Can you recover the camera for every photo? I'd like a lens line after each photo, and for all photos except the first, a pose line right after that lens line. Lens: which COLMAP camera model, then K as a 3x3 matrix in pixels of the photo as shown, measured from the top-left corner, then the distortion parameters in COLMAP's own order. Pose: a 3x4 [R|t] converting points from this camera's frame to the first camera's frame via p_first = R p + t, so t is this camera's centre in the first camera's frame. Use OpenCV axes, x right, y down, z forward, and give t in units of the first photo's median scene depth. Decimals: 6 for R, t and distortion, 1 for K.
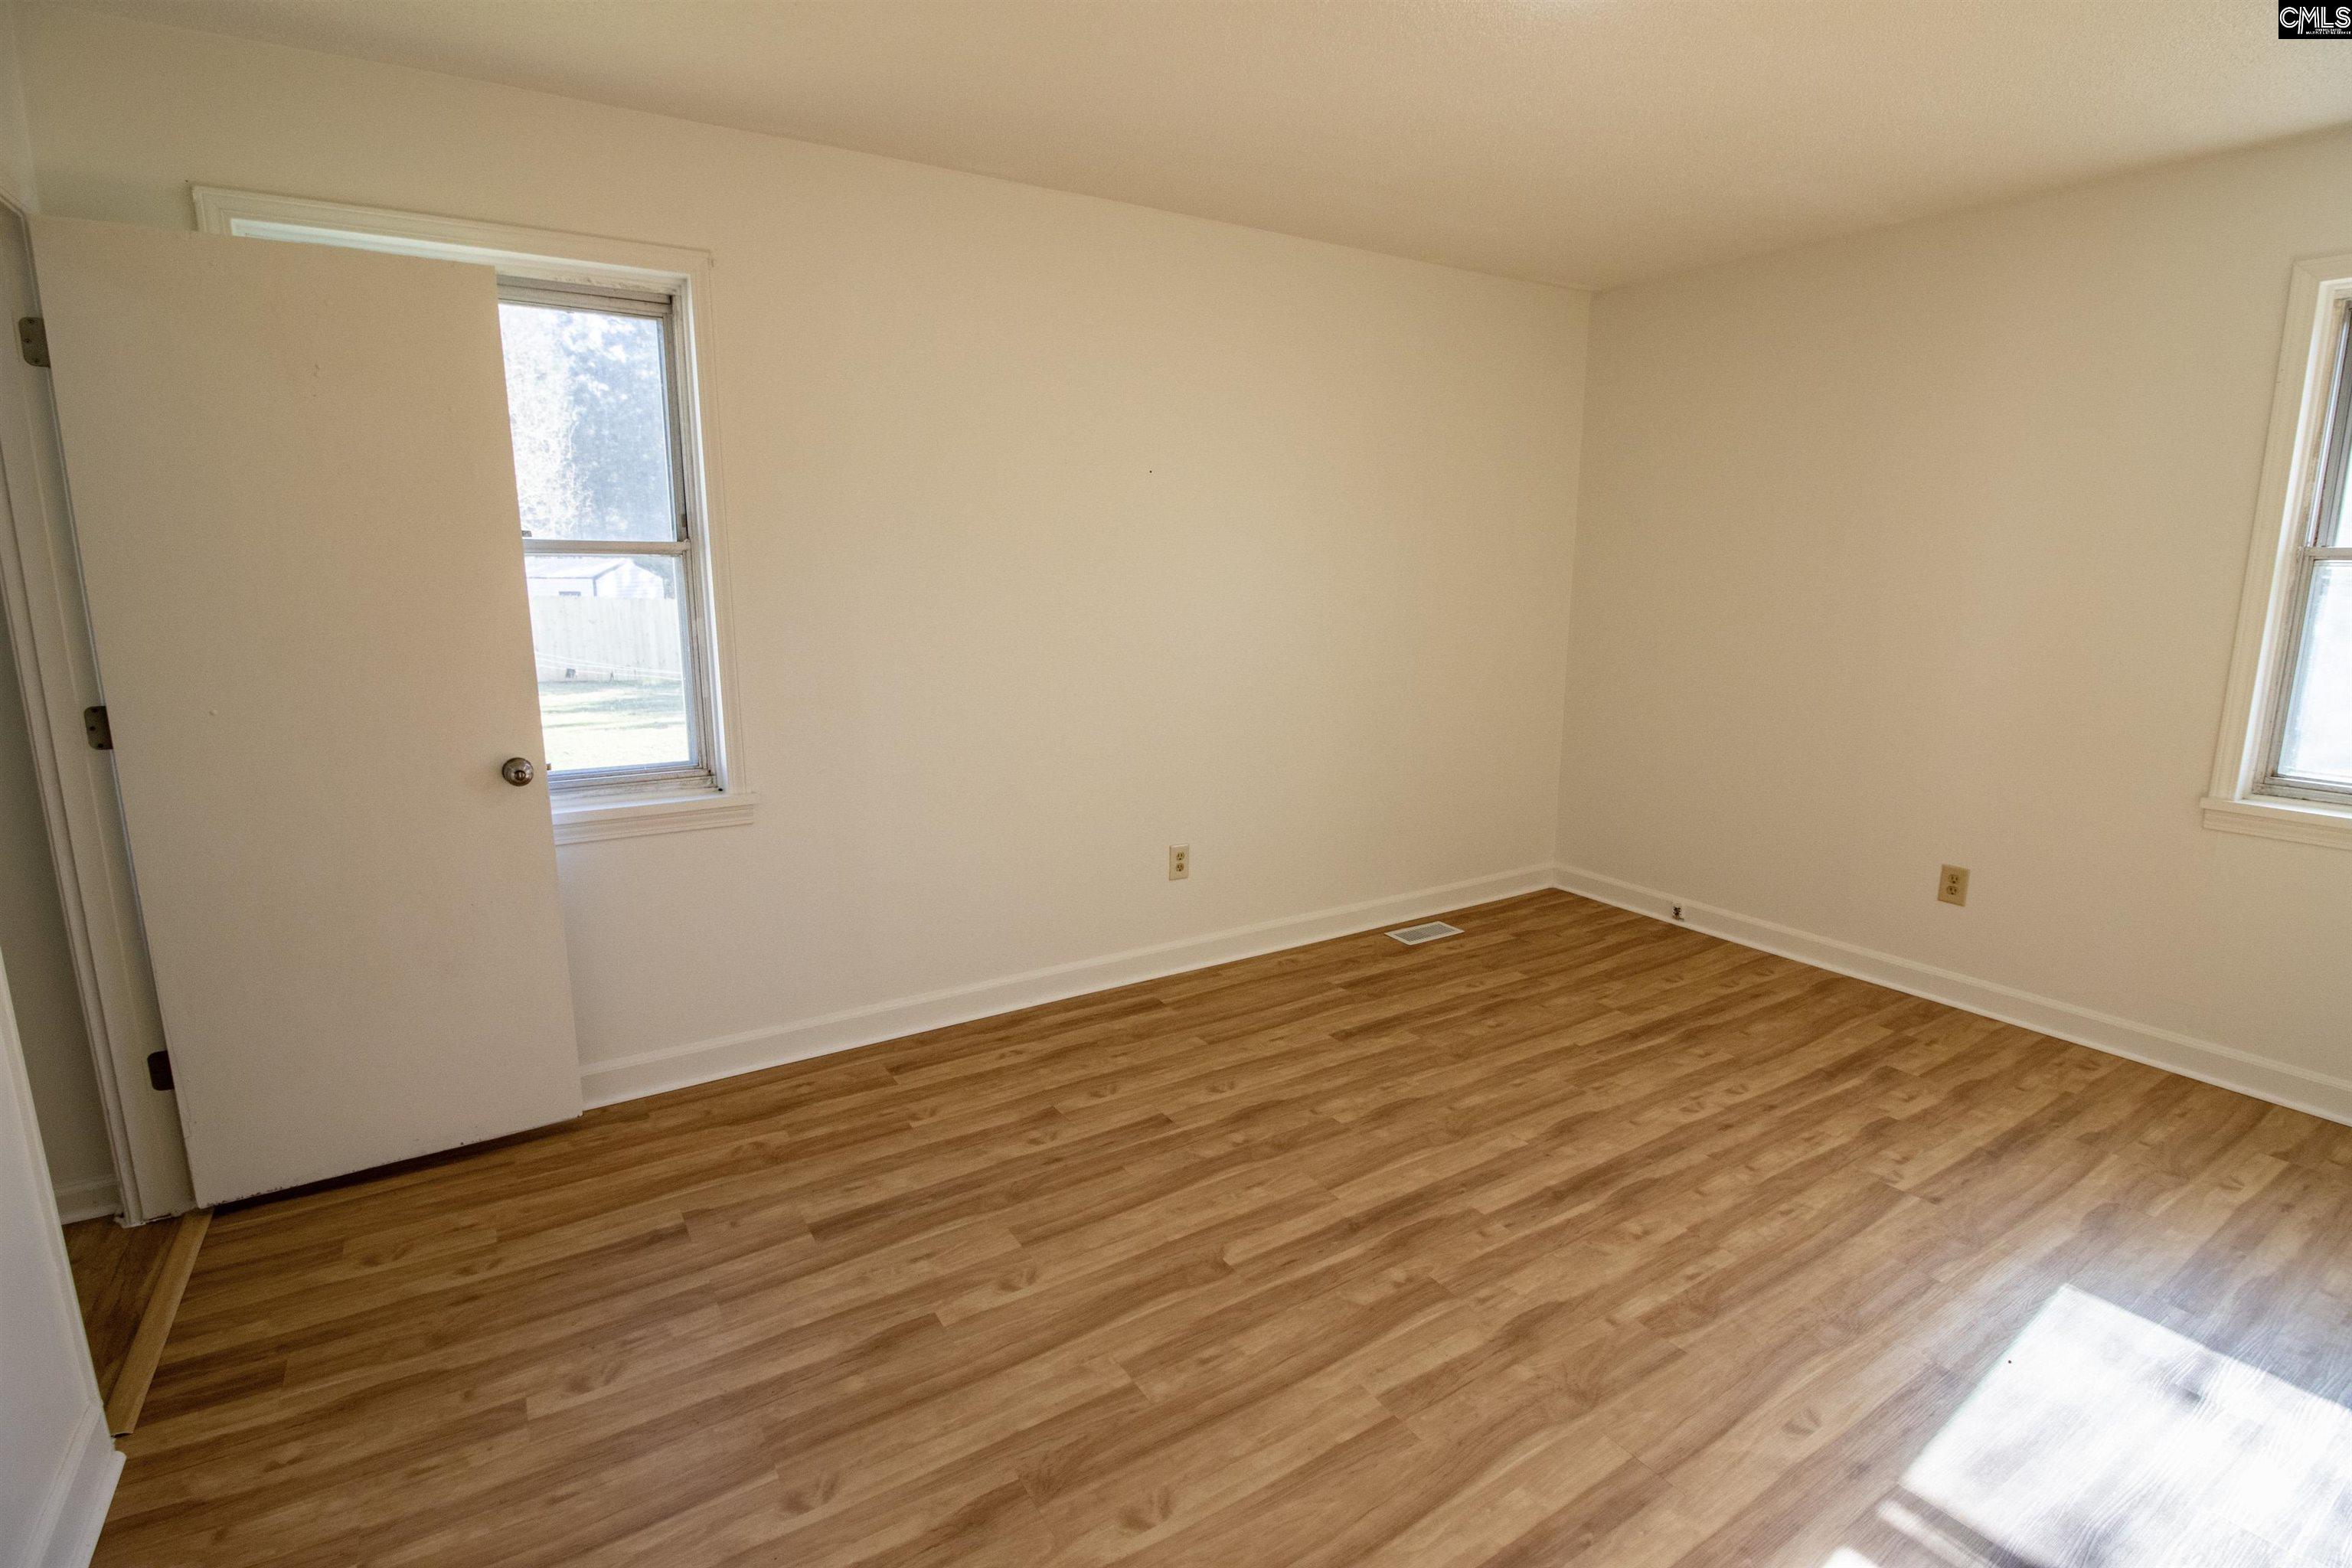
lens RADIAL K [[1111.0, 0, 1170.2], [0, 1111.0, 790.7], [0, 0, 1]] dist [-0.002642, -0.001517]
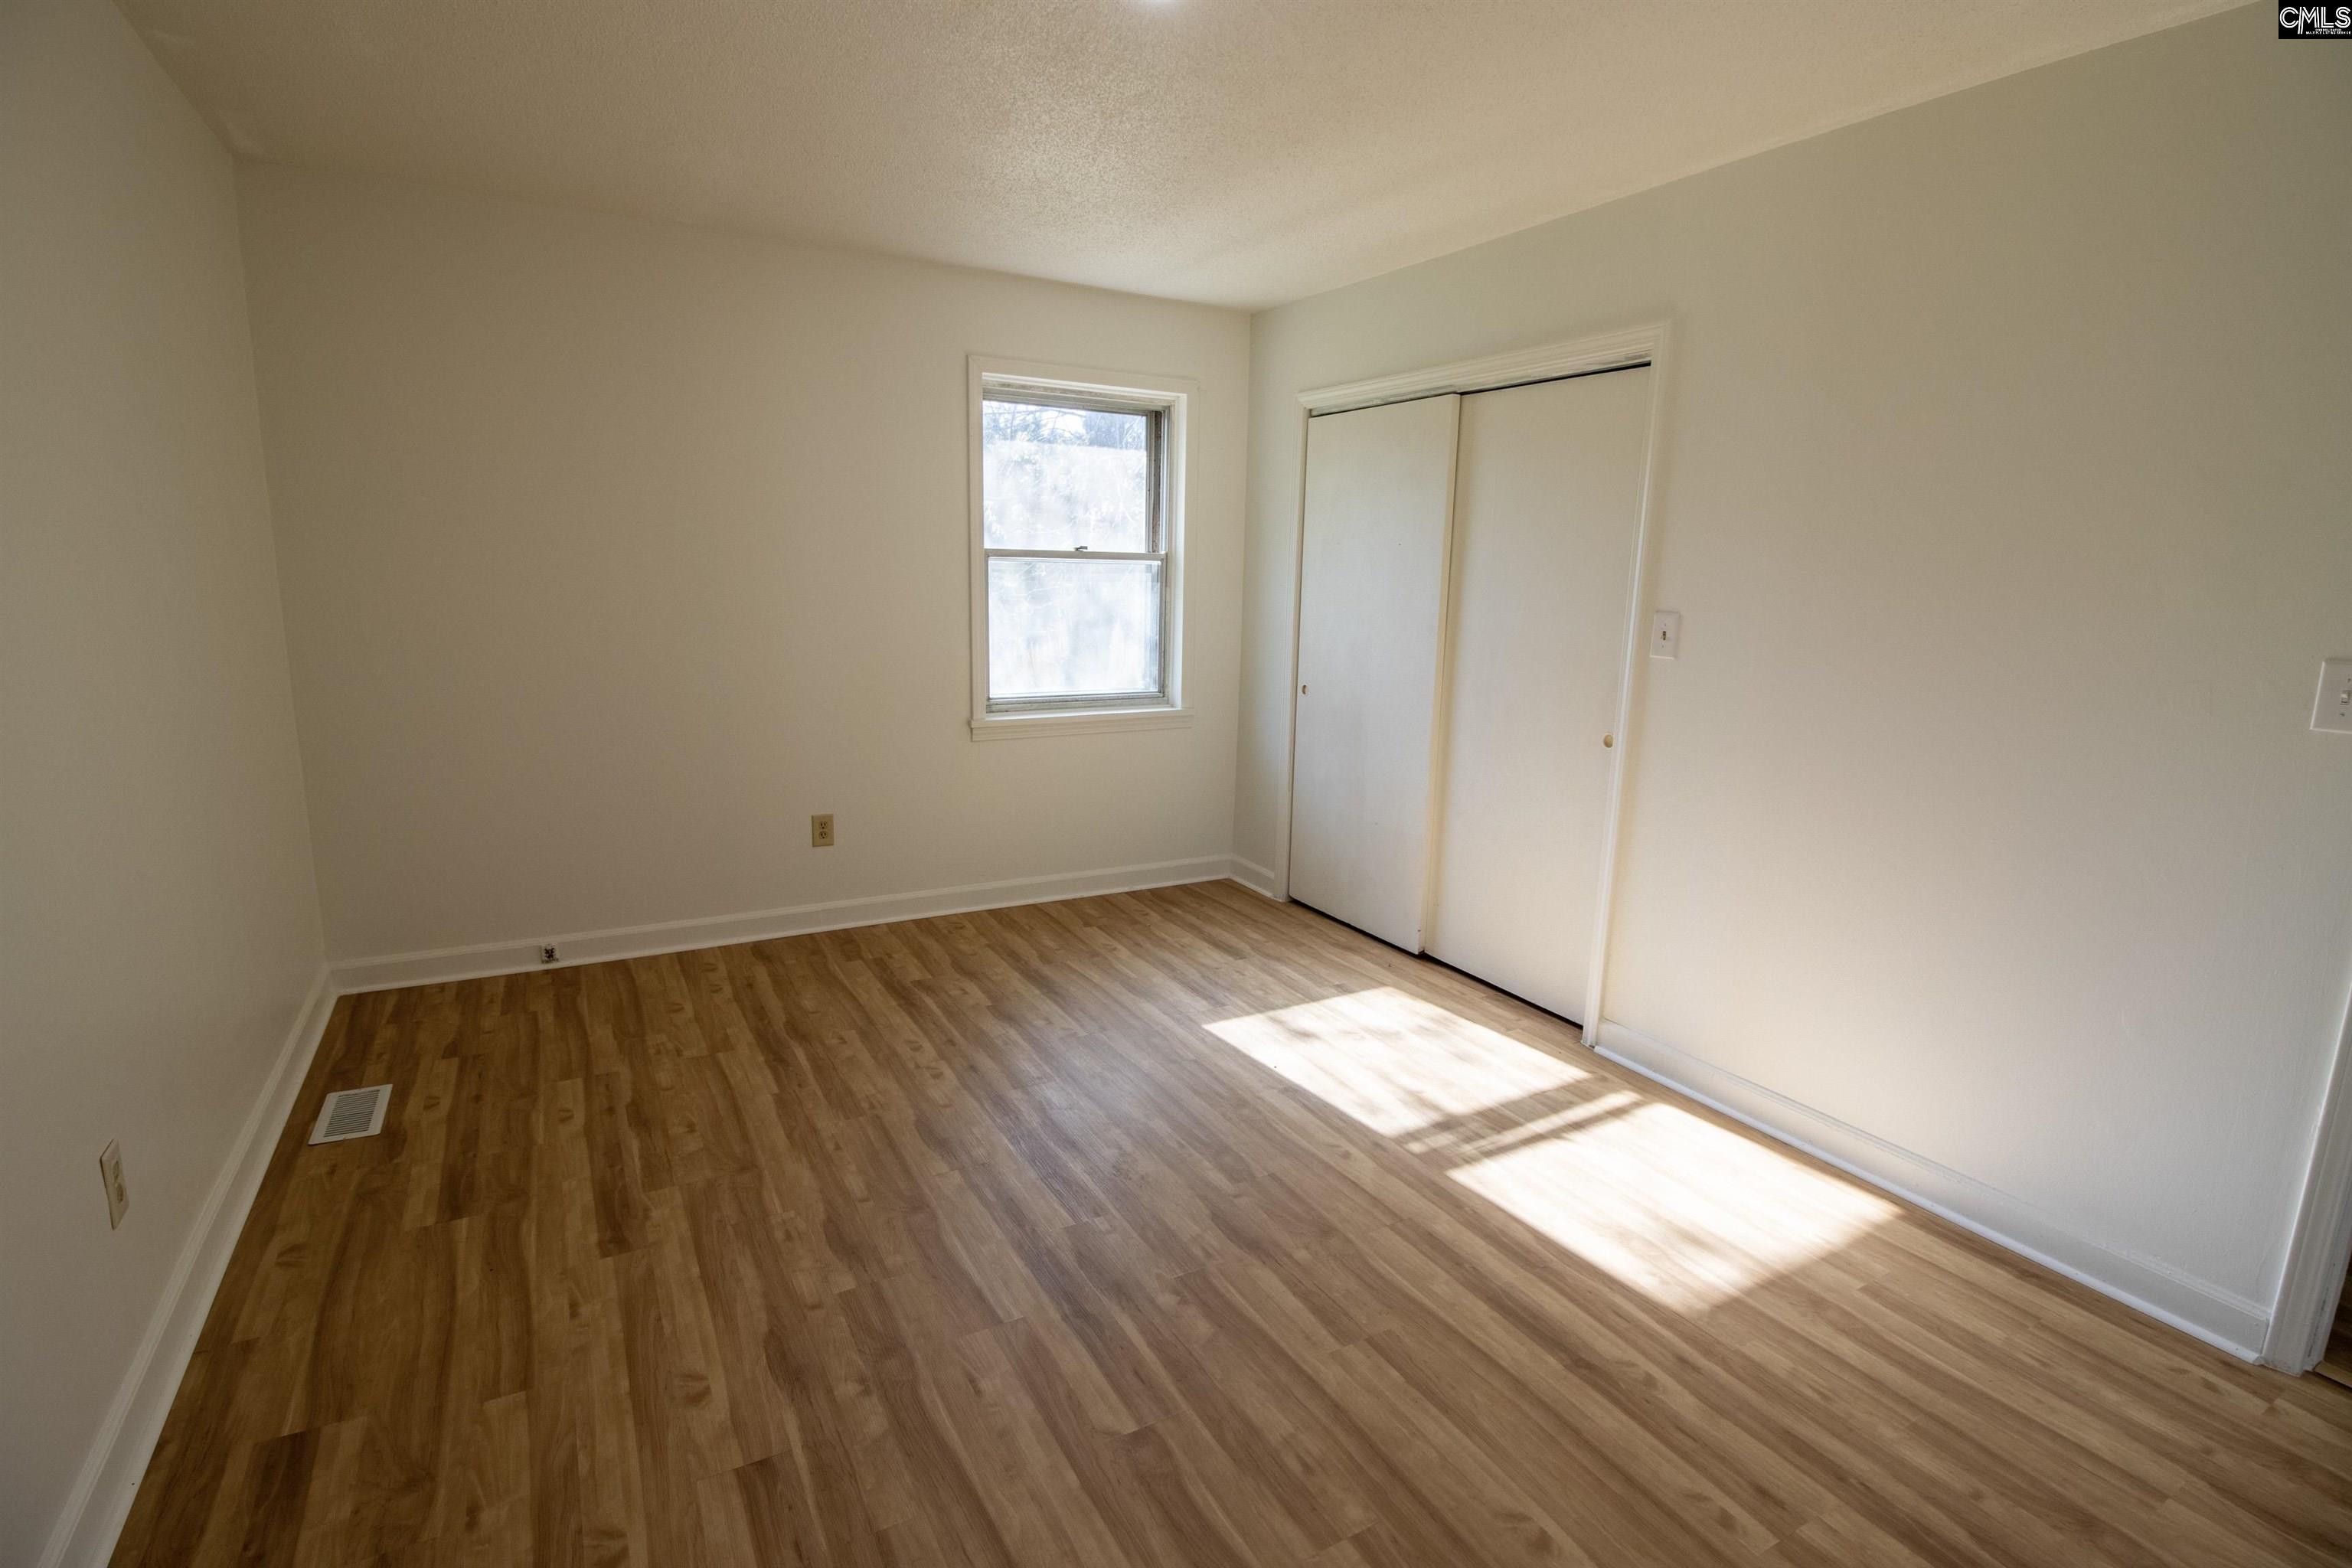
lens RADIAL K [[1111.0, 0, 1174.3], [0, 1111.0, 790.6], [0, 0, 1]] dist [-0.002642, -0.001517]
pose [[0.050090, -0.200689, 0.978374, -0.436565], [0.176083, 0.966033, 0.189142, -0.117898], [-0.983100, 0.162801, 0.083726, 0.558336]]
